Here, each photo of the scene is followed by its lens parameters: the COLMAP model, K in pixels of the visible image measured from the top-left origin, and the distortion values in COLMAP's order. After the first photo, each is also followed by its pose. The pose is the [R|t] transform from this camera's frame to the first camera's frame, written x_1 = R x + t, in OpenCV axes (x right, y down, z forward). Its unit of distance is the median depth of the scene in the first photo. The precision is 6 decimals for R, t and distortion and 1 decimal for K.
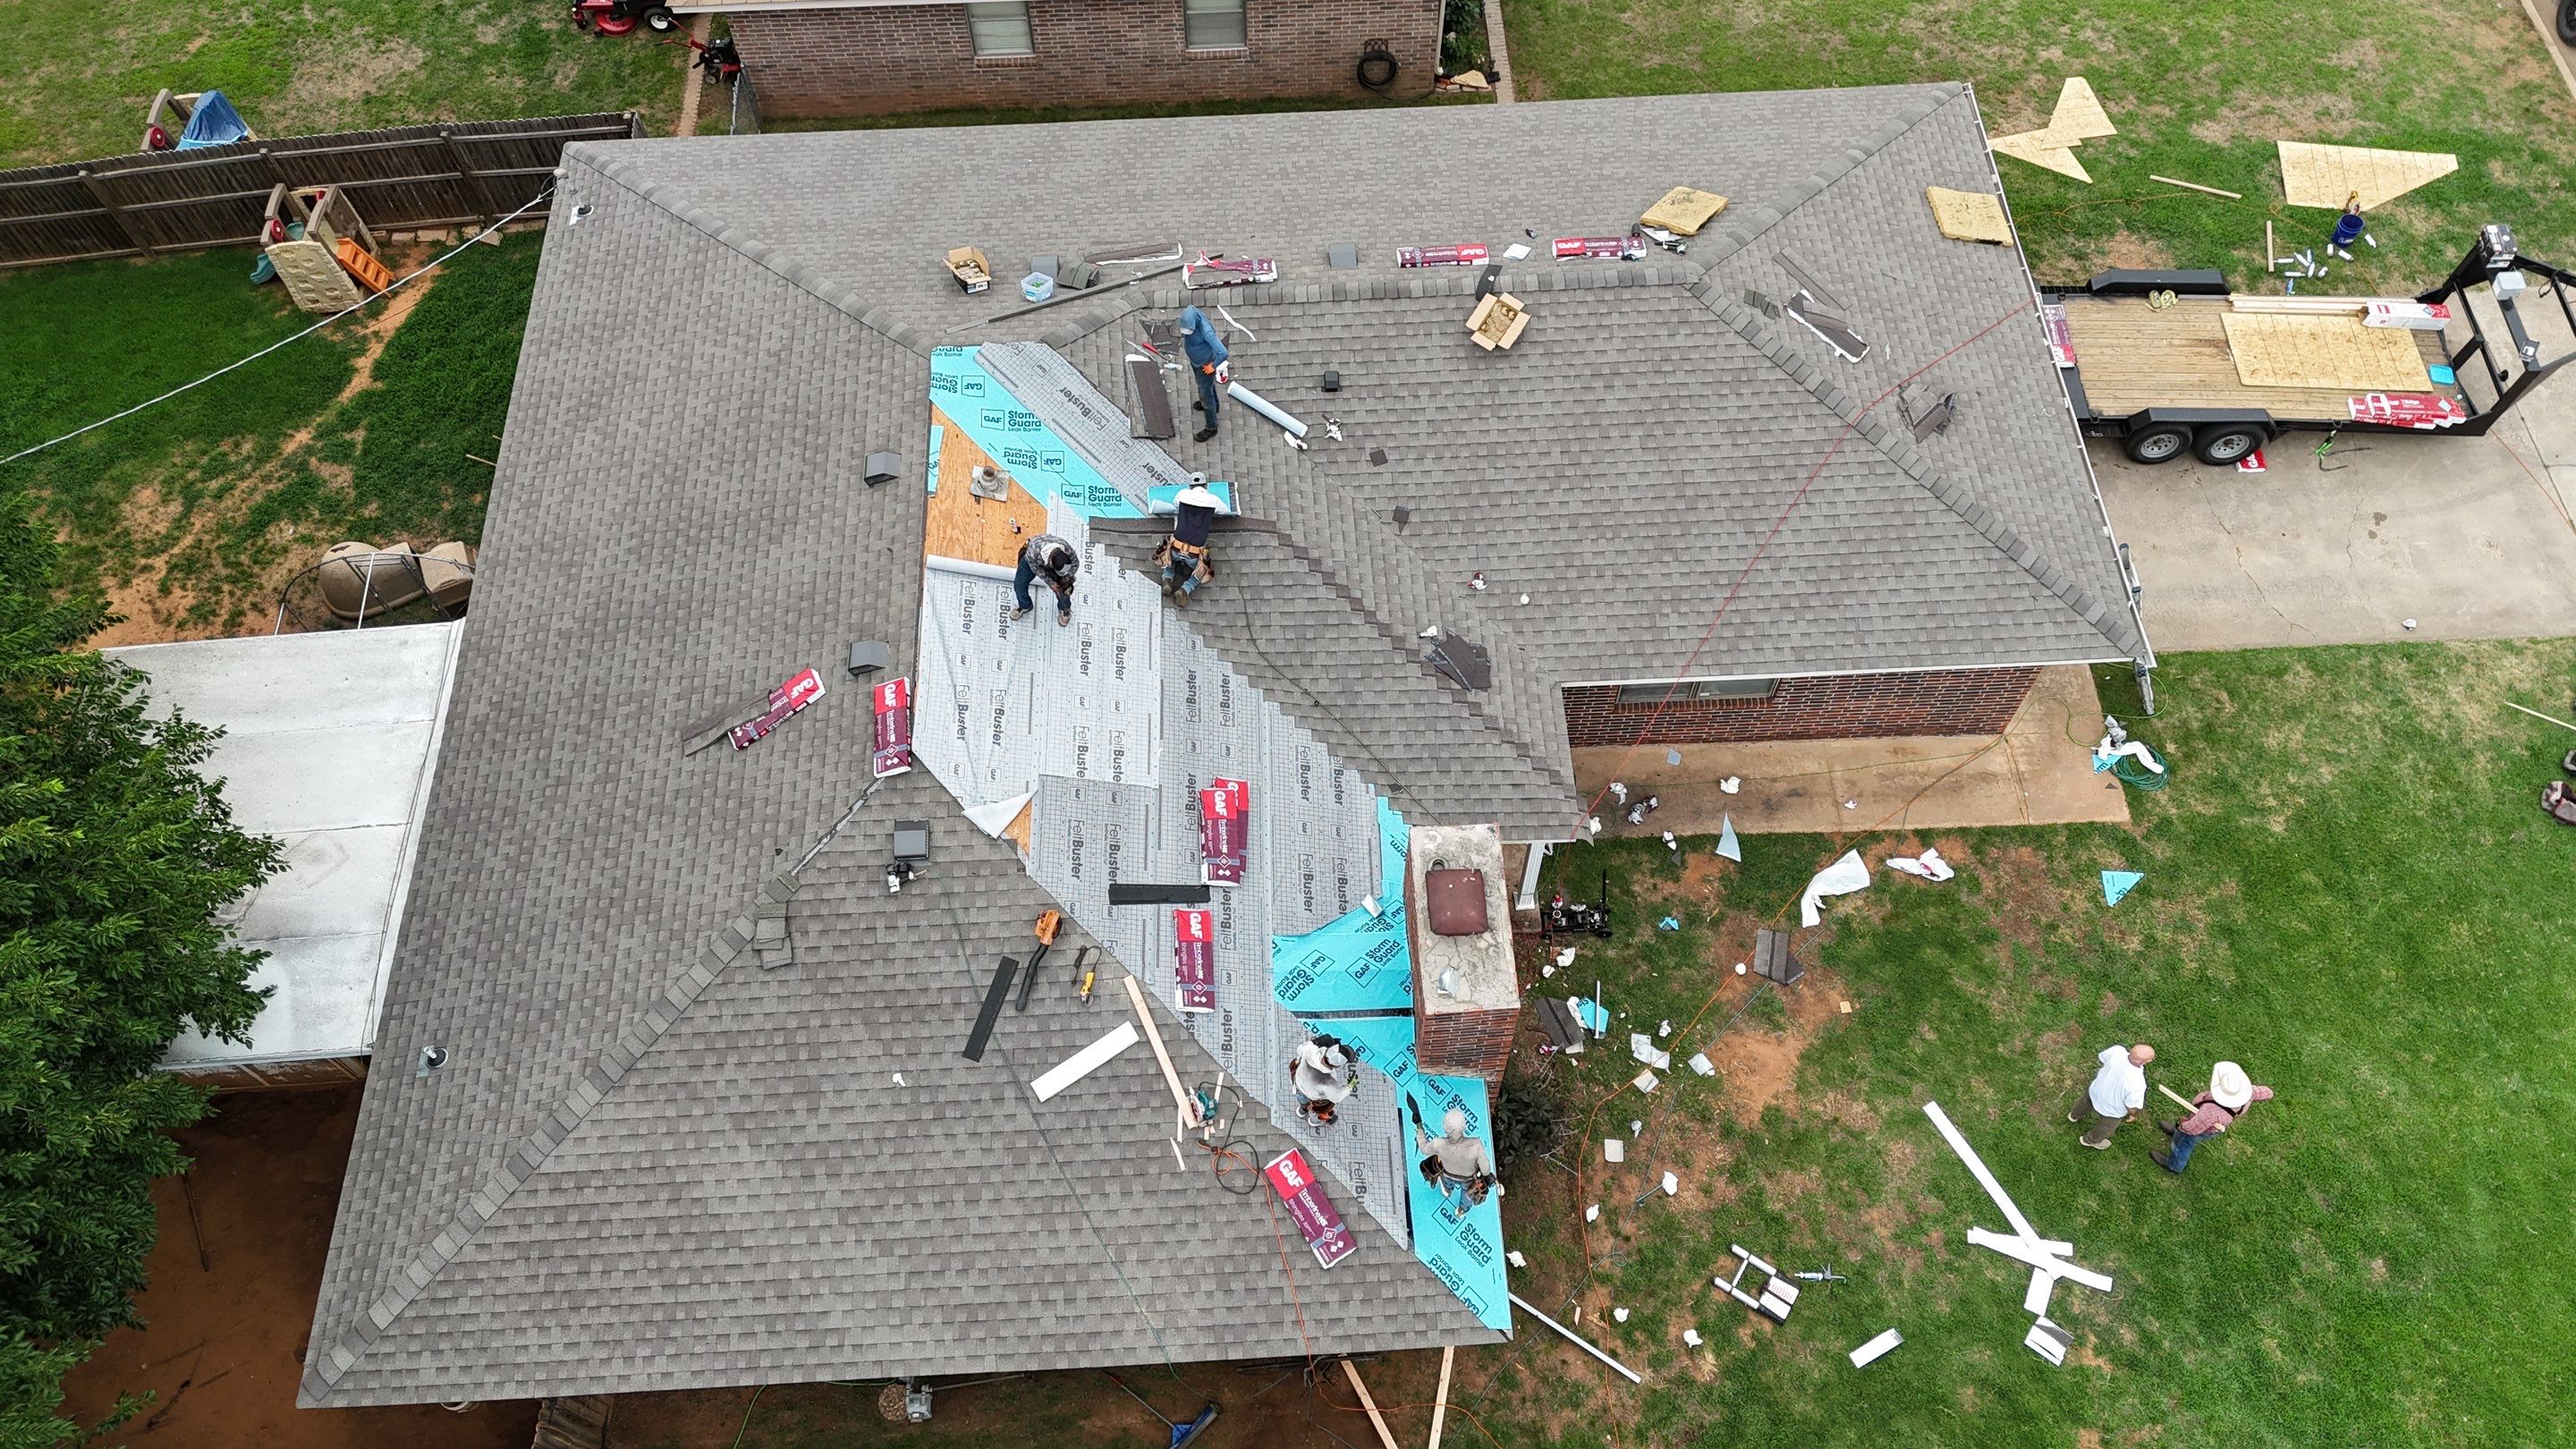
lens RADIAL K [[1881.9, 0, 1292.9], [0, 1881.9, 718.5], [0, 0, 1]] dist [0.048692, -0.022510]
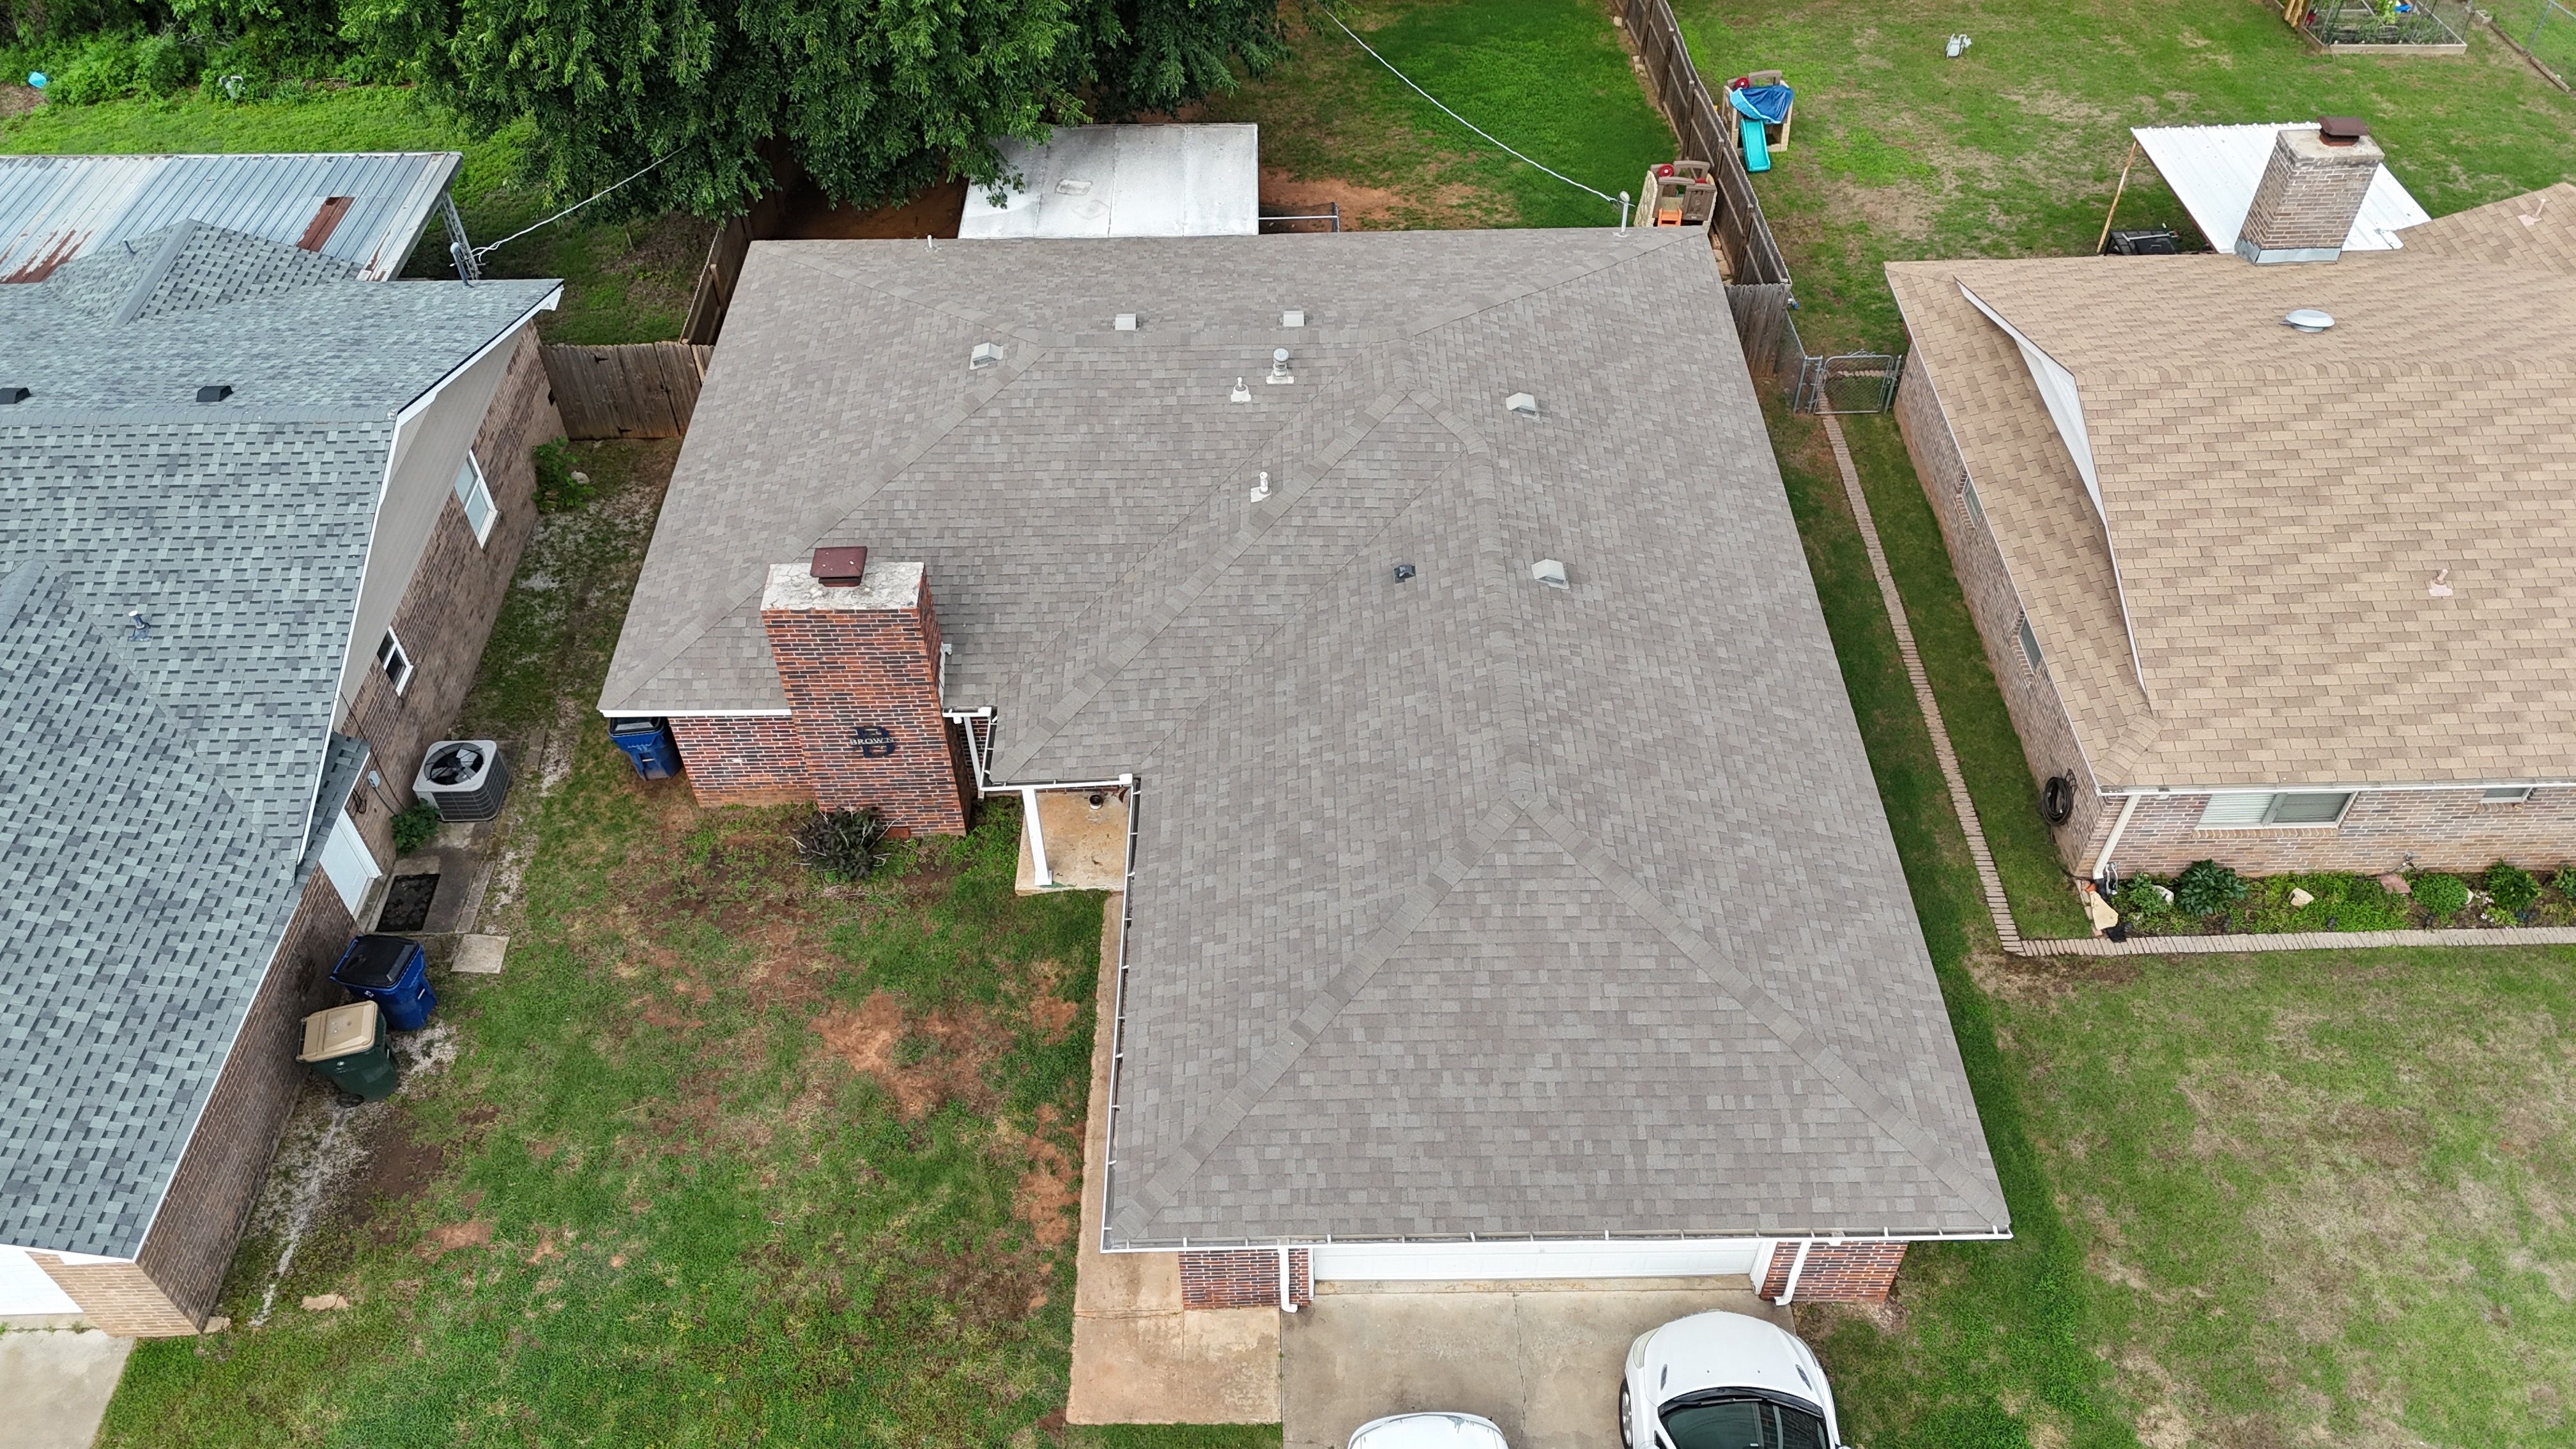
lens RADIAL K [[1866.0, 0, 1295.7], [0, 1866.0, 729.3], [0, 0, 1]] dist [0.059906, -0.043143]
pose [[-0.026246, 0.735505, -0.677010, 0.898445], [-0.859875, 0.328787, 0.390530, -0.556998], [0.509829, 0.592394, 0.623813, 0.339630]]
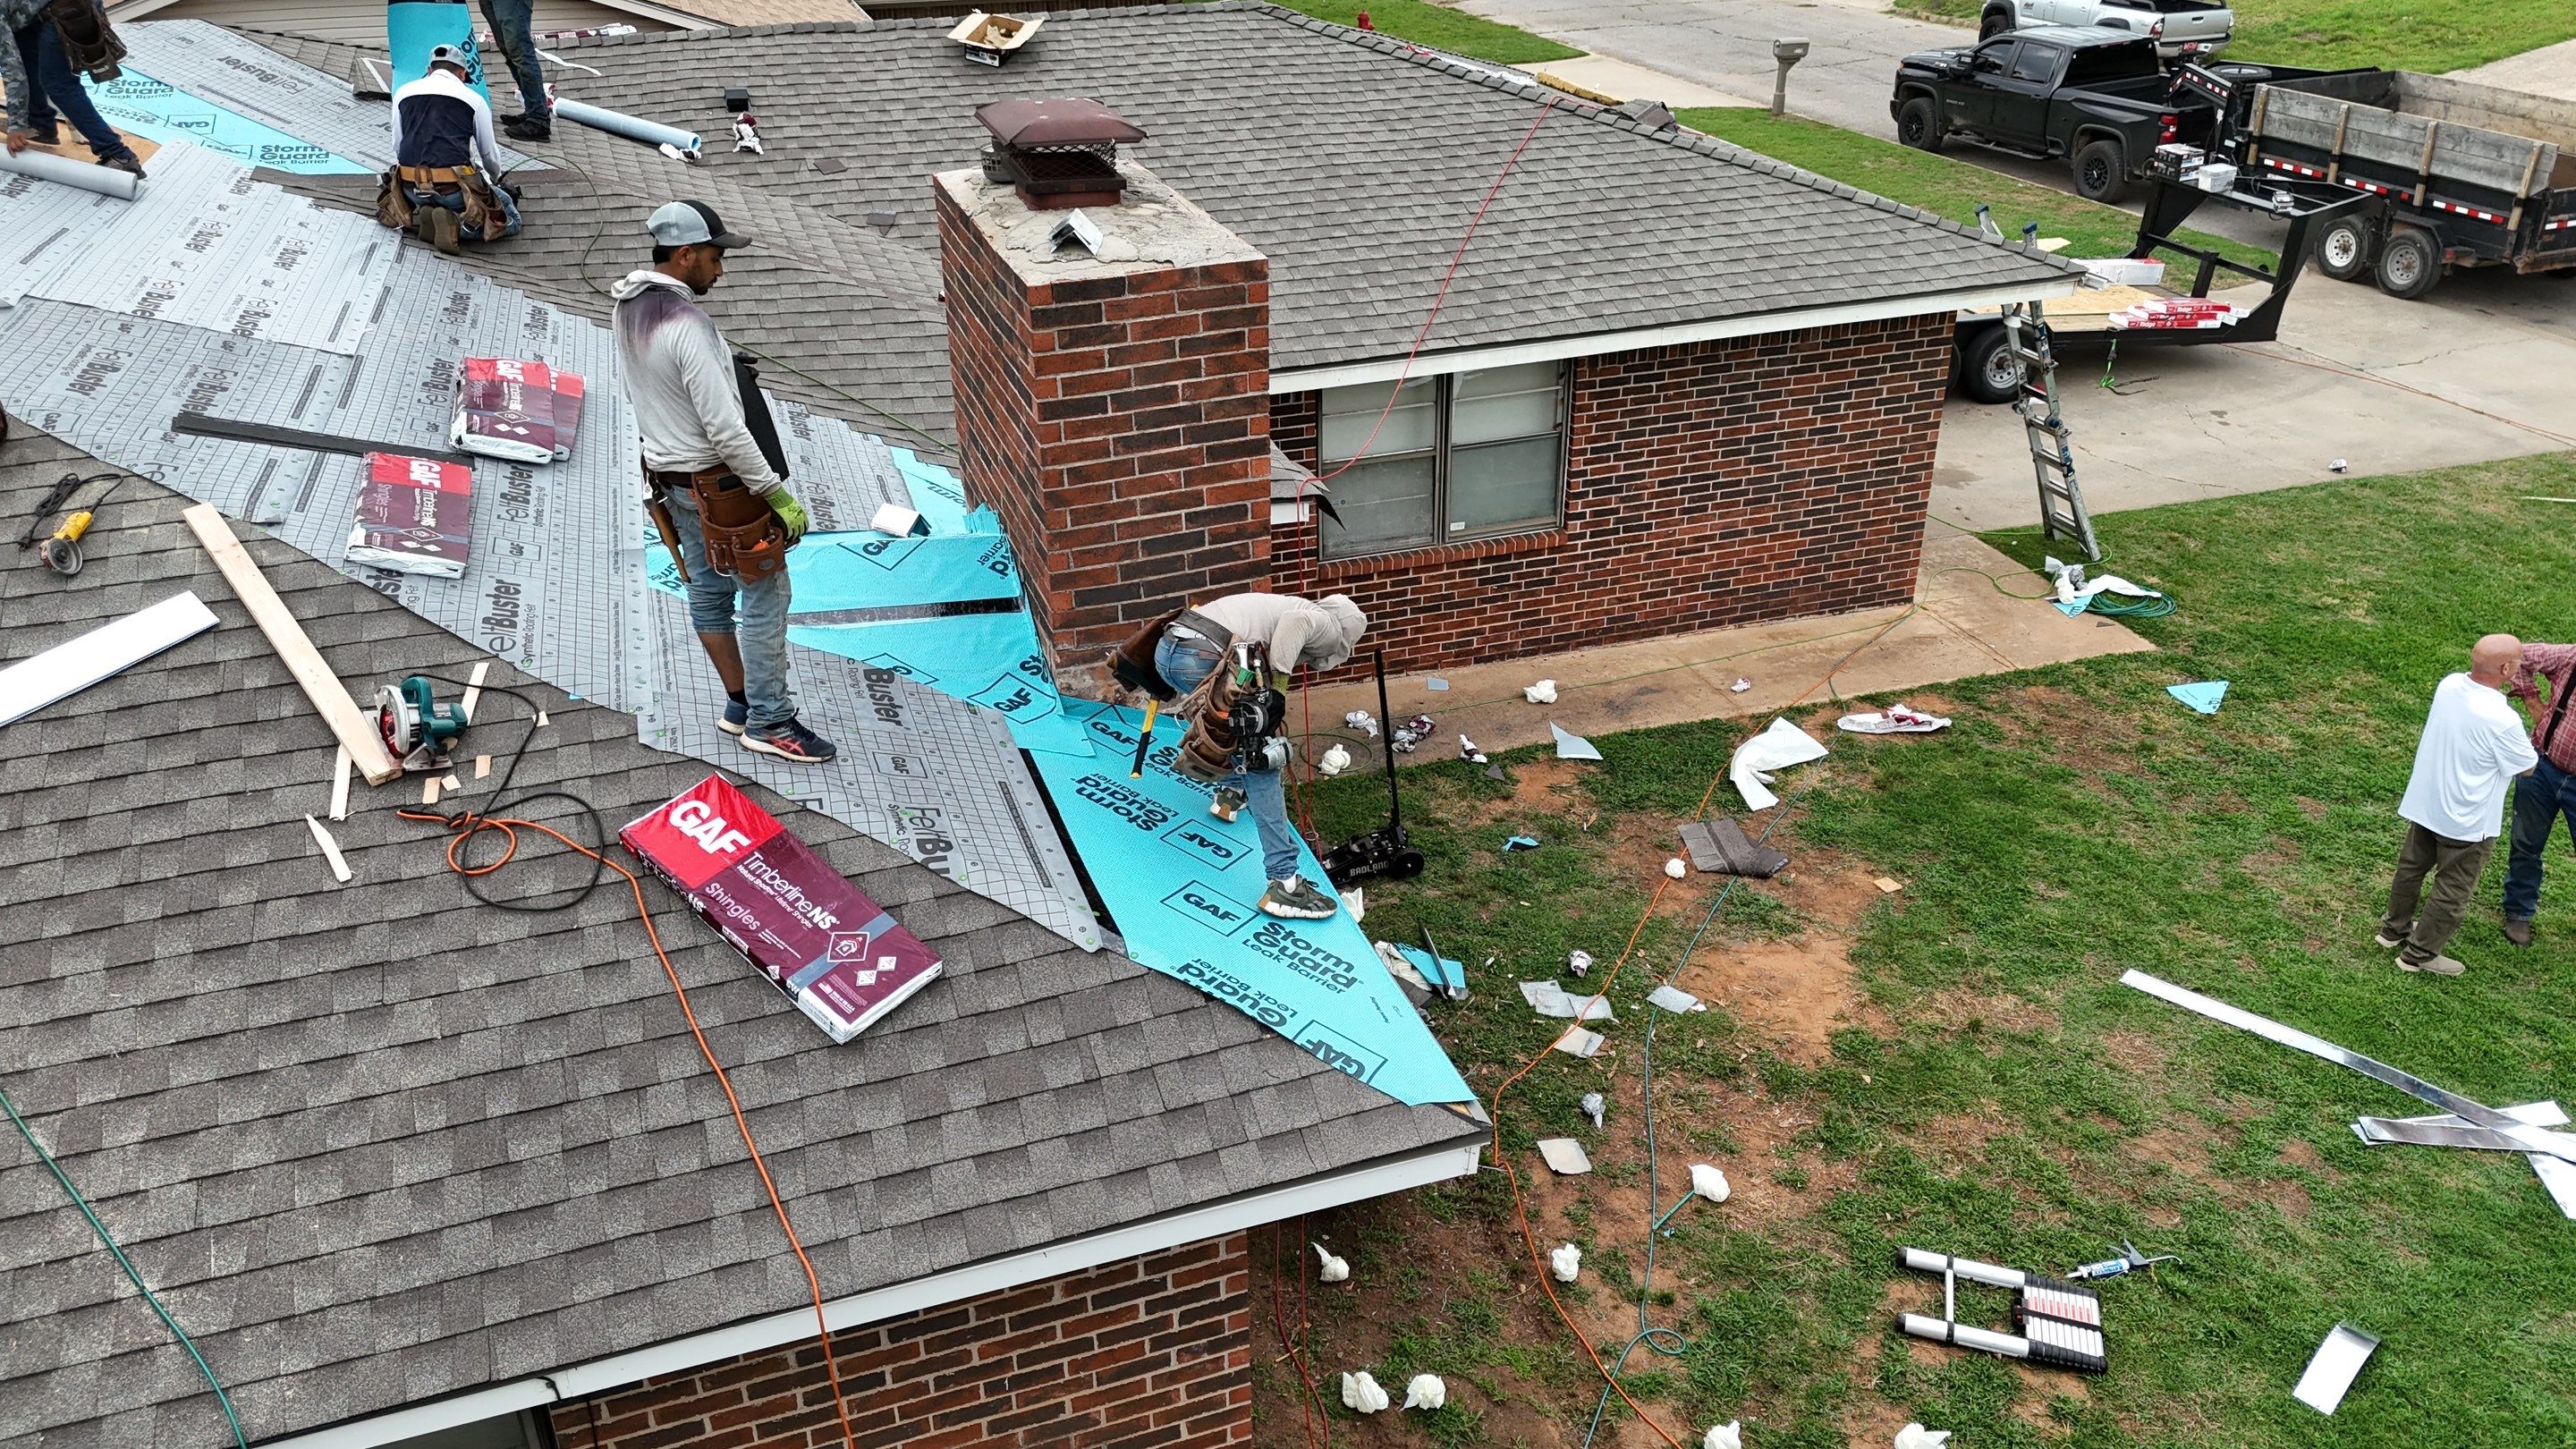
lens RADIAL K [[1881.9, 0, 1288.6], [0, 1881.9, 741.0], [0, 0, 1]] dist [0.048692, -0.022510]
pose [[0.960240, -0.127900, 0.248156, 0.013895], [0.238964, 0.836141, -0.493724, 0.354783], [-0.144346, 0.533394, 0.833460, 0.608065]]
